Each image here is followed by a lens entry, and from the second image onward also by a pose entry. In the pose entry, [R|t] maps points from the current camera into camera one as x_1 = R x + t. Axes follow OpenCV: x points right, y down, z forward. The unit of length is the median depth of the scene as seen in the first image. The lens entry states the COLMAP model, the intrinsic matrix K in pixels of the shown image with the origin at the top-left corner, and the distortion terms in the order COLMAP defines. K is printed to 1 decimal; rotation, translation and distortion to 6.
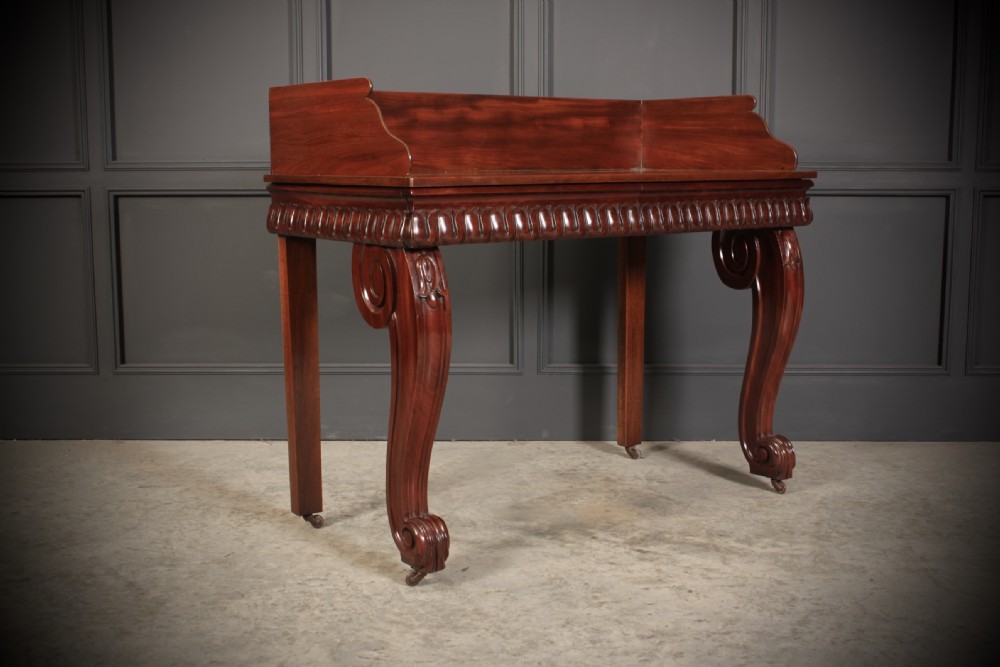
lens RADIAL K [[1217.4, 0, 504.0], [0, 1217.4, 333.3], [0, 0, 1]] dist [-0.049629, 0.032329]
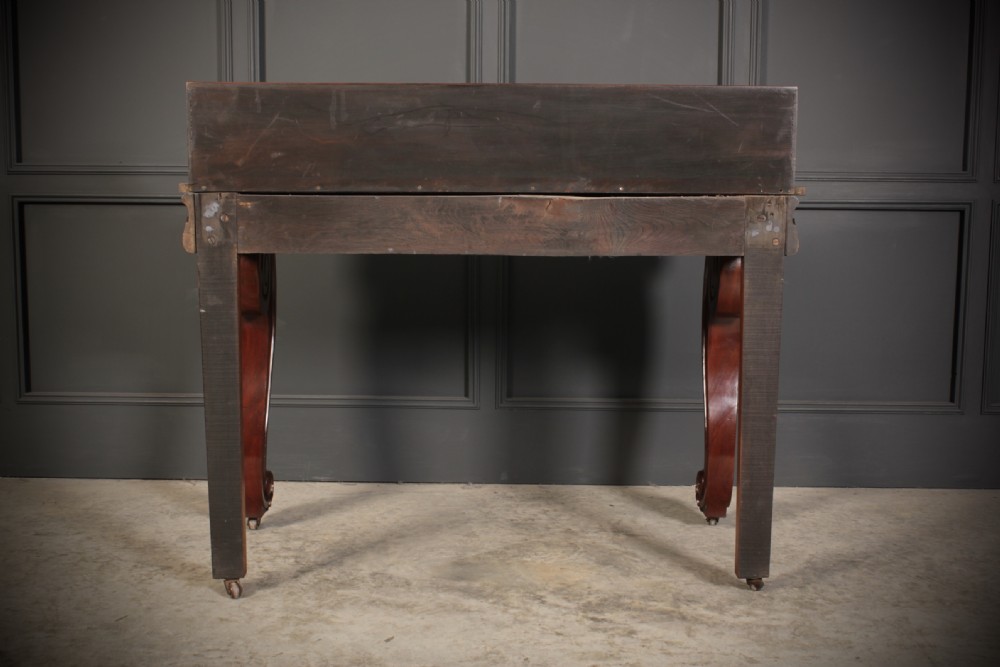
lens RADIAL K [[1325.6, 0, 499.0], [0, 1325.6, 334.6], [0, 0, 1]] dist [-0.062546, 0.141134]
pose [[0.999949, 0.009170, -0.004192, 0.045325], [-0.009213, 0.999903, -0.010466, -0.013399], [0.004096, 0.010504, 0.999936, 0.051280]]
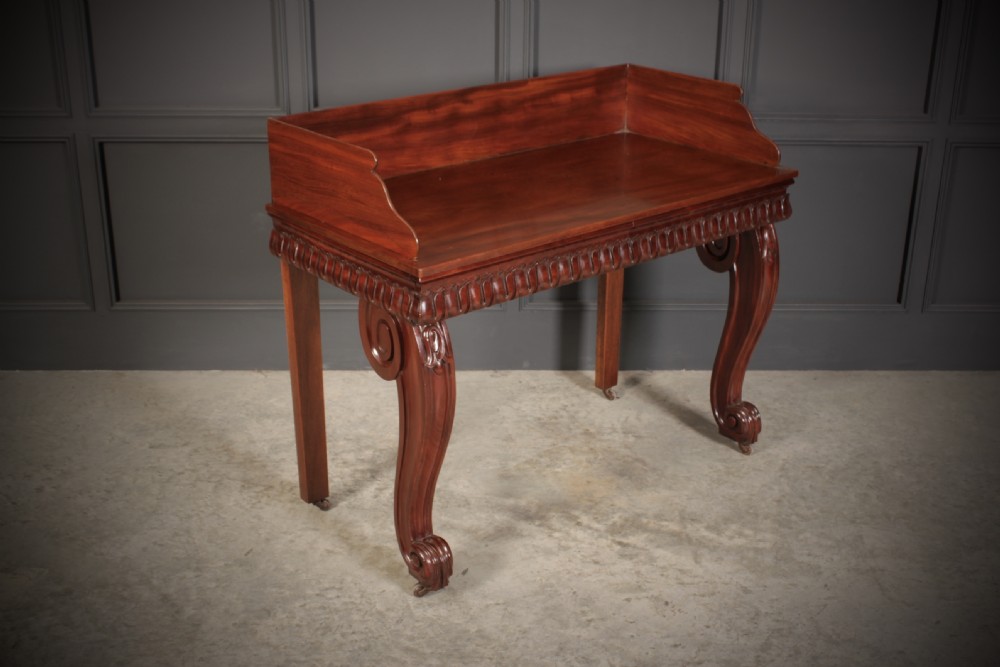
lens RADIAL K [[1217.4, 0, 504.0], [0, 1217.4, 333.3], [0, 0, 1]] dist [-0.049629, 0.032329]
pose [[0.999173, -0.003558, 0.040513, -0.038138], [-0.006160, 0.971429, 0.237249, -0.265248], [-0.040199, -0.237302, 0.970604, -0.028663]]
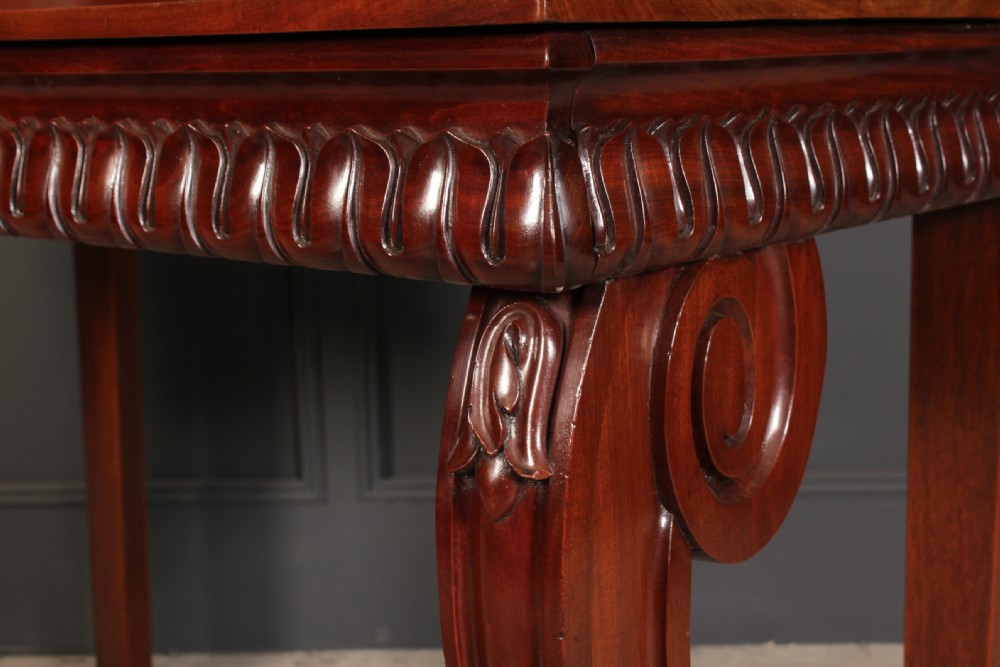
lens RADIAL K [[1633.3, 0, 500.4], [0, 1633.3, 334.7], [0, 0, 1]] dist [-0.011619, 0.053194]
pose [[0.999776, -0.020303, -0.005894, 0.110941], [0.020508, 0.999107, 0.036954, -0.062020], [0.005138, -0.037066, 0.999300, 0.571576]]
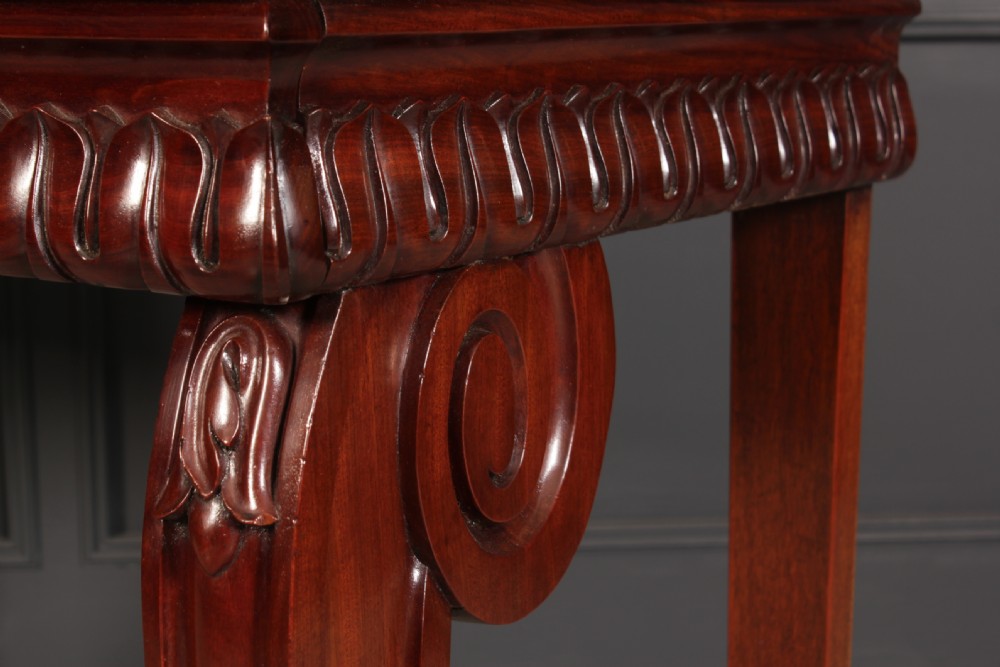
lens RADIAL K [[2040.5, 0, 501.3], [0, 2040.5, 330.7], [0, 0, 1]] dist [0.031926, 0.251415]
pose [[0.994919, -0.020363, 0.098597, 0.121104], [0.017931, 0.999514, 0.025493, -0.061839], [-0.099068, -0.023595, 0.994801, 0.553960]]
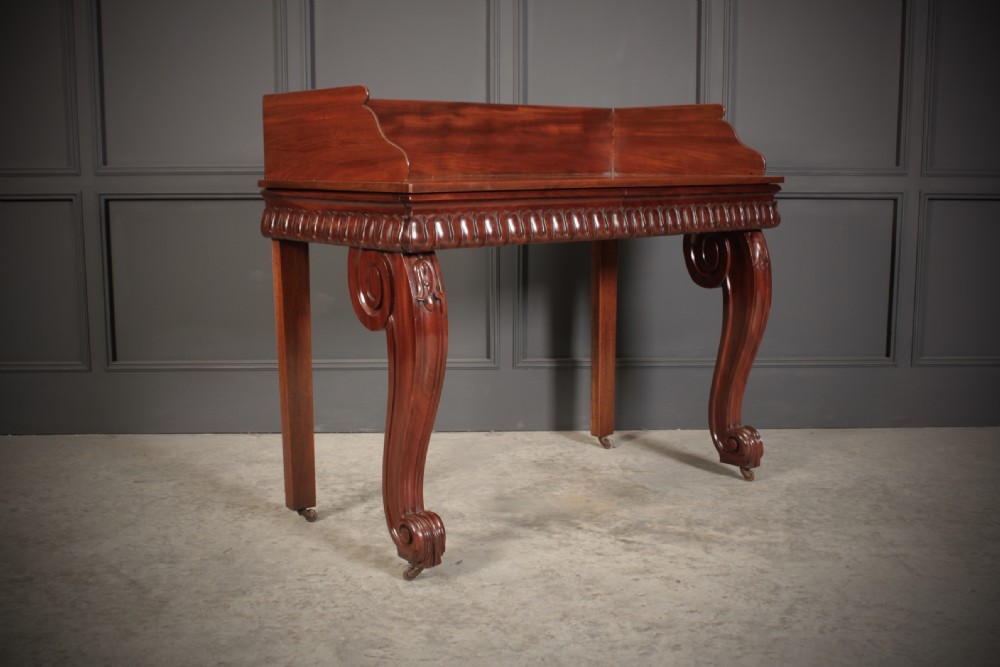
lens RADIAL K [[1112.2, 0, 504.6], [0, 1112.2, 329.2], [0, 0, 1]] dist [-0.078687, 0.073801]
pose [[0.998820, -0.006081, 0.048183, -0.035159], [0.005705, 0.999952, 0.007937, -0.010681], [-0.048229, -0.007652, 0.998807, 0.054526]]
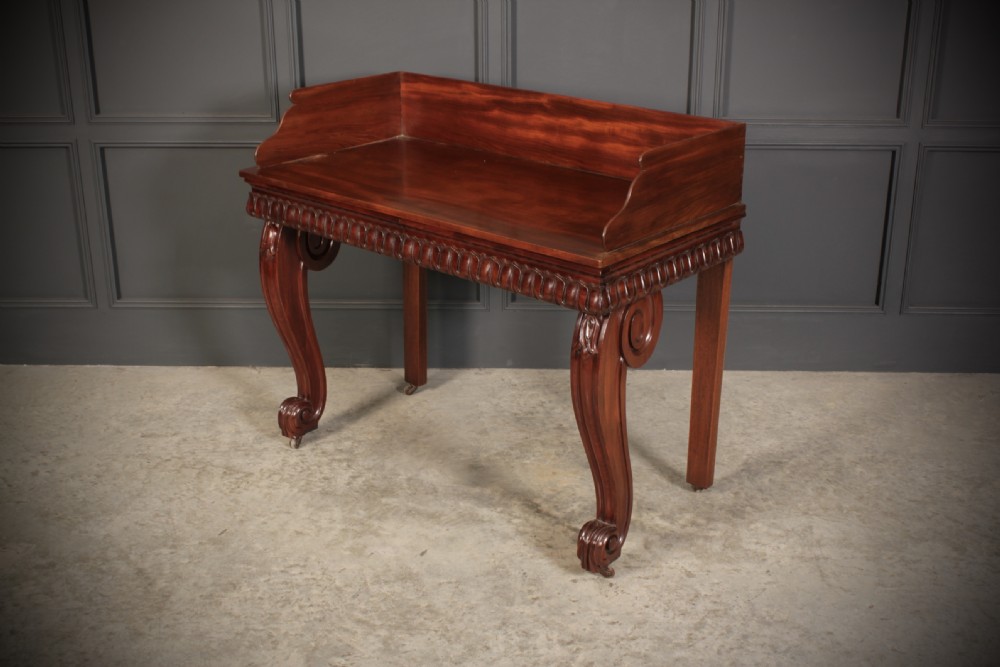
lens RADIAL K [[1254.2, 0, 498.5], [0, 1254.2, 336.6], [0, 0, 1]] dist [-0.036171, 0.001382]
pose [[0.999920, 0.003333, -0.012241, 0.051188], [-0.000455, 0.973680, 0.227918, -0.267344], [0.012679, -0.227894, 0.973603, -0.120849]]
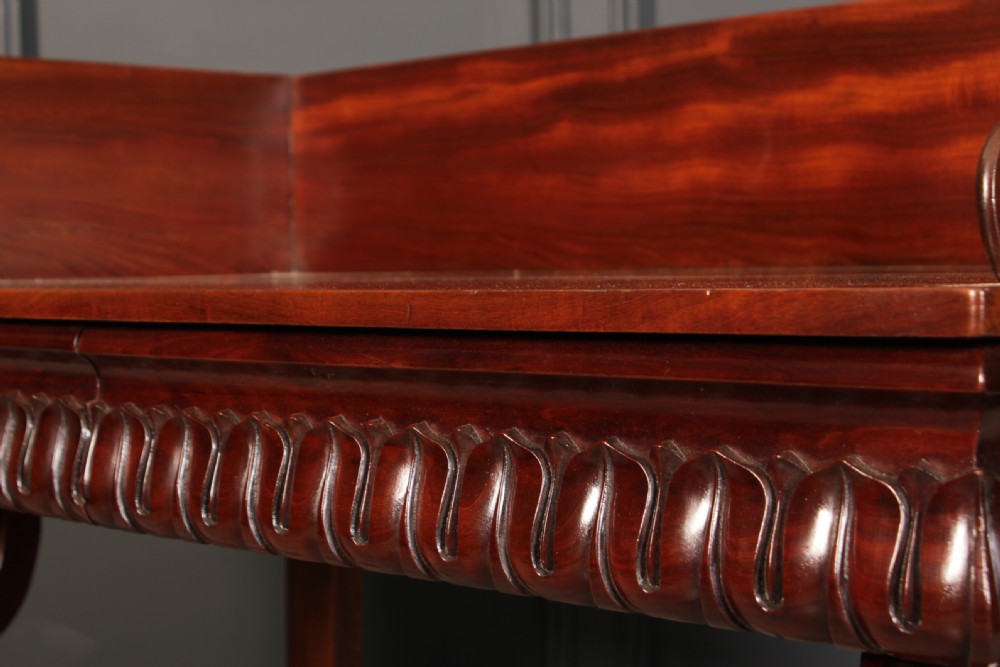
lens RADIAL K [[2040.5, 0, 501.3], [0, 2040.5, 330.7], [0, 0, 1]] dist [0.031926, 0.251415]
pose [[0.992203, -0.009460, -0.124275, 0.089744], [-0.003724, 0.994420, -0.105431, -0.074265], [0.124579, 0.105072, 0.986631, 0.565429]]
